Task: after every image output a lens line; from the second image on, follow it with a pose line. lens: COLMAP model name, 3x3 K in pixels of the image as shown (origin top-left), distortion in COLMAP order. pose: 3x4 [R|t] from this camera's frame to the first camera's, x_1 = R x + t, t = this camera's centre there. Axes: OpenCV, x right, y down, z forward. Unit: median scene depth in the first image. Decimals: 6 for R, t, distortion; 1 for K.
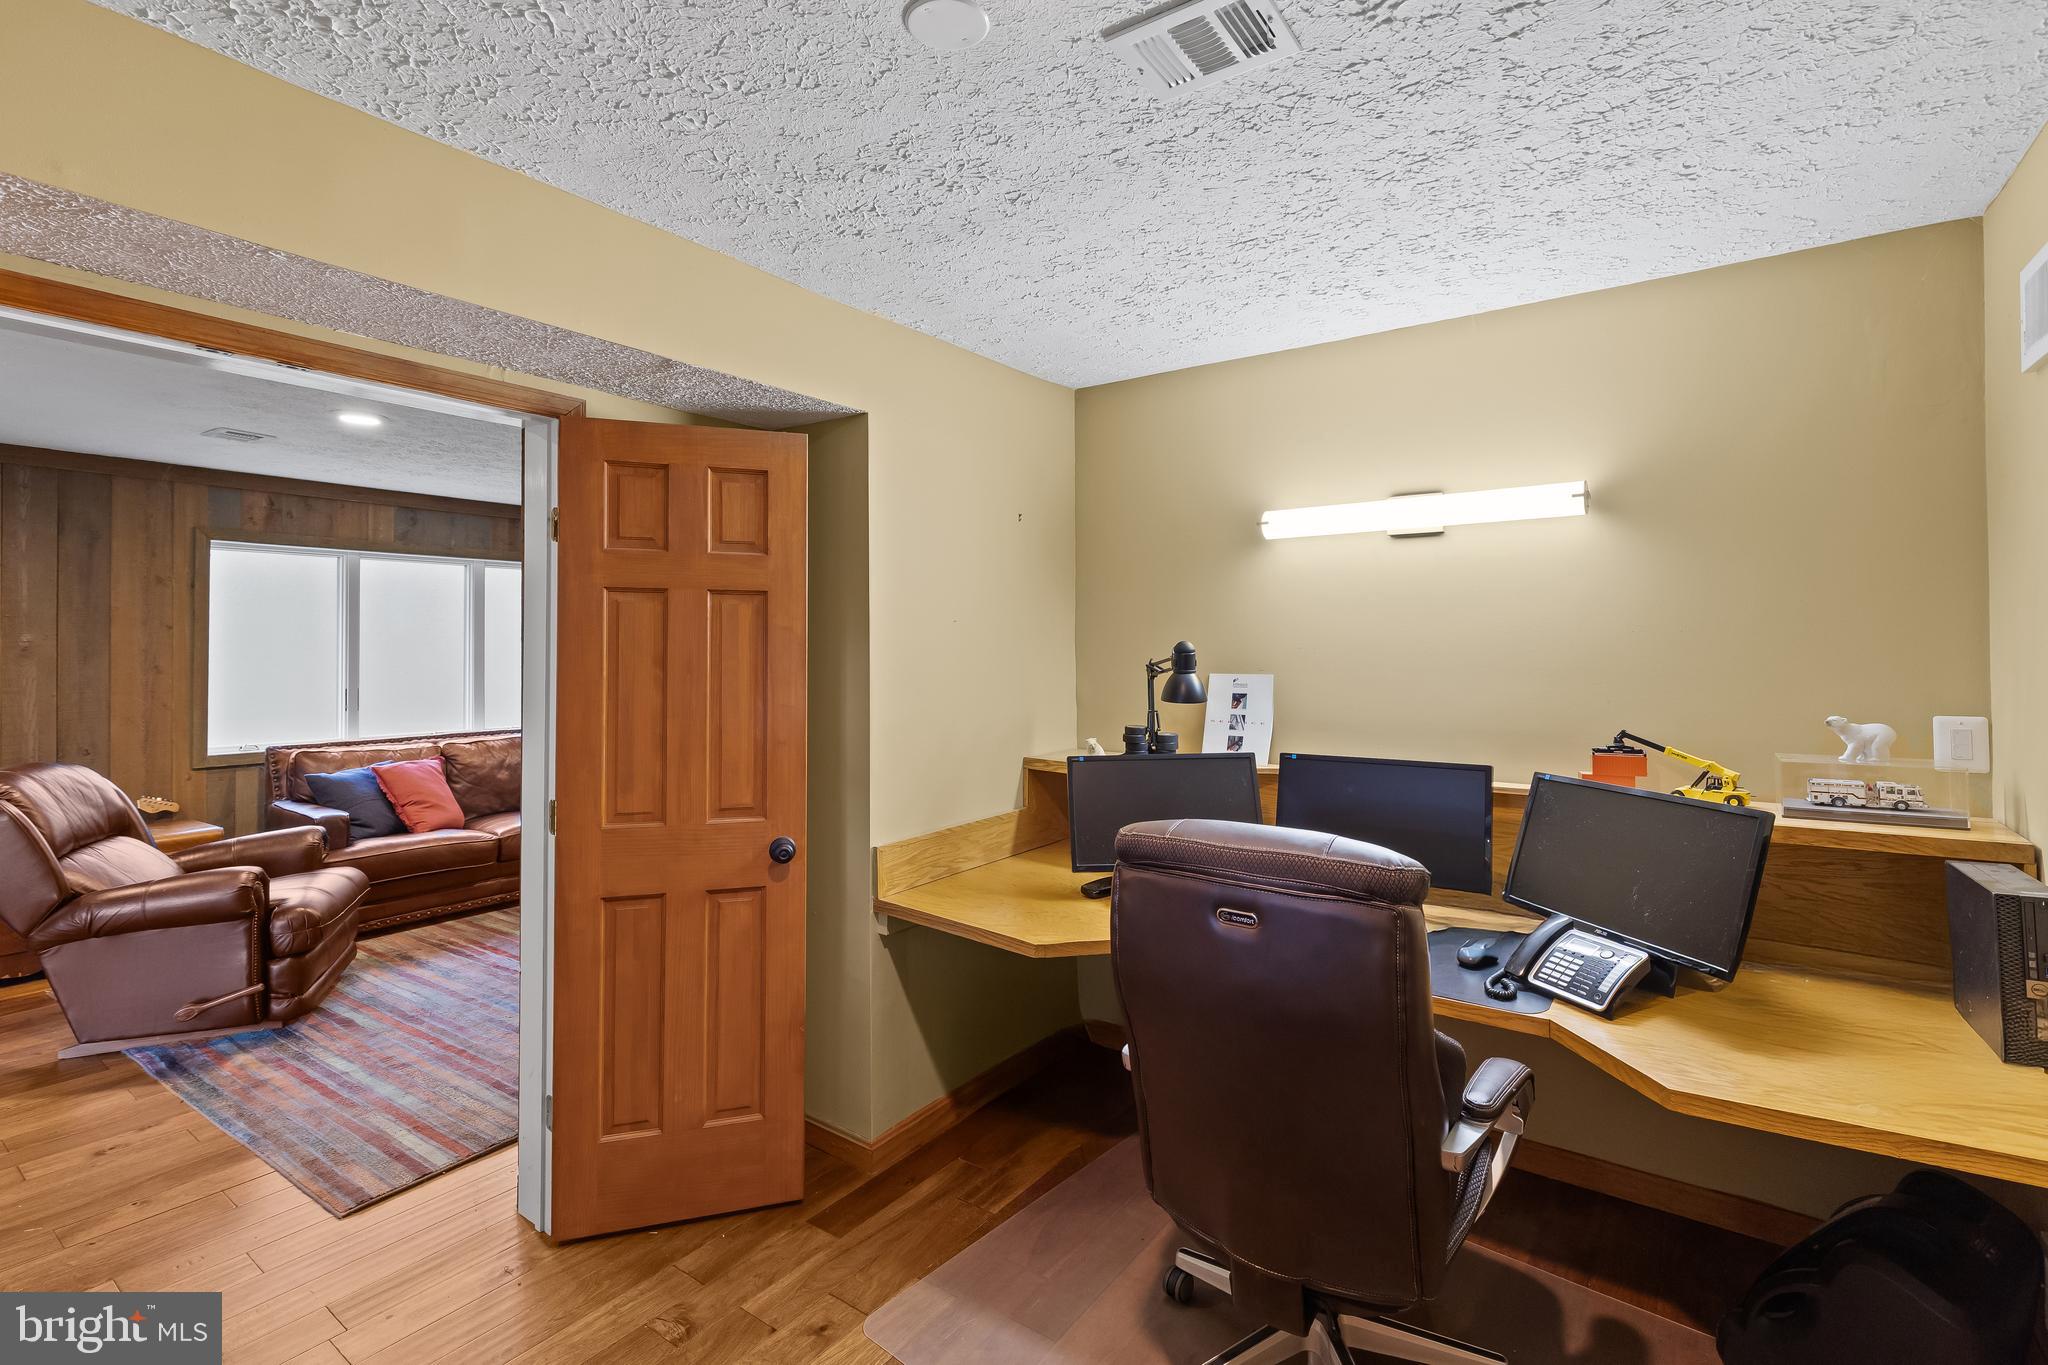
lens RADIAL K [[917.4, 0, 1022.9], [0, 917.4, 664.4], [0, 0, 1]] dist [-0.001068, -0.000079]
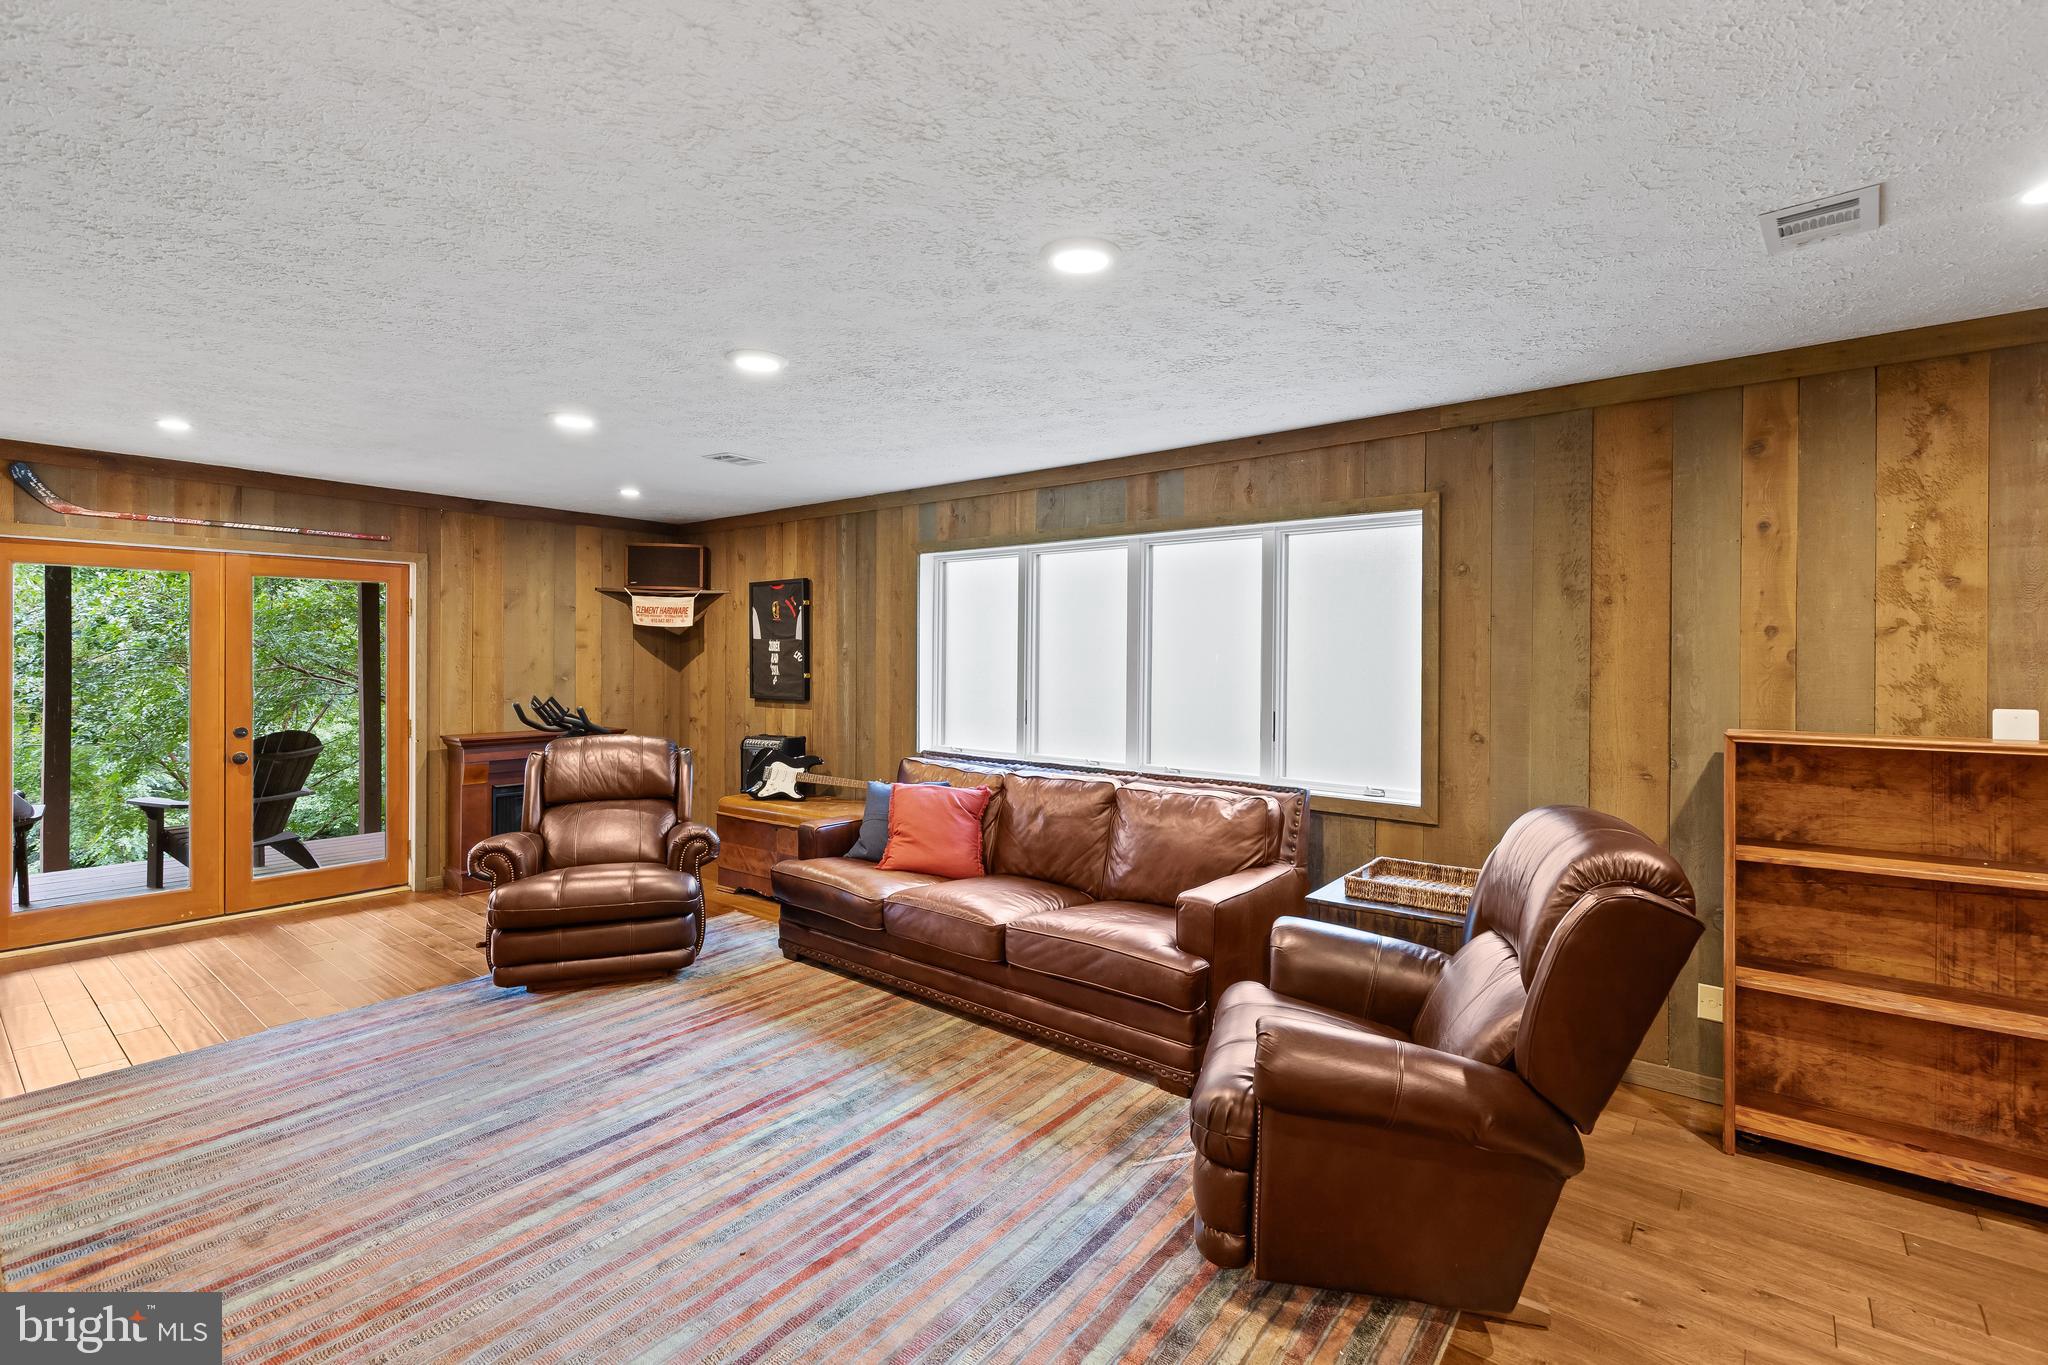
lens RADIAL K [[917.4, 0, 1020.3], [0, 917.4, 663.8], [0, 0, 1]] dist [-0.001068, -0.000079]
pose [[-0.047088, 0.013341, -0.998802, 0.271839], [-0.012443, 0.999825, 0.013941, -0.030247], [0.998813, 0.013085, -0.046913, 1.567802]]
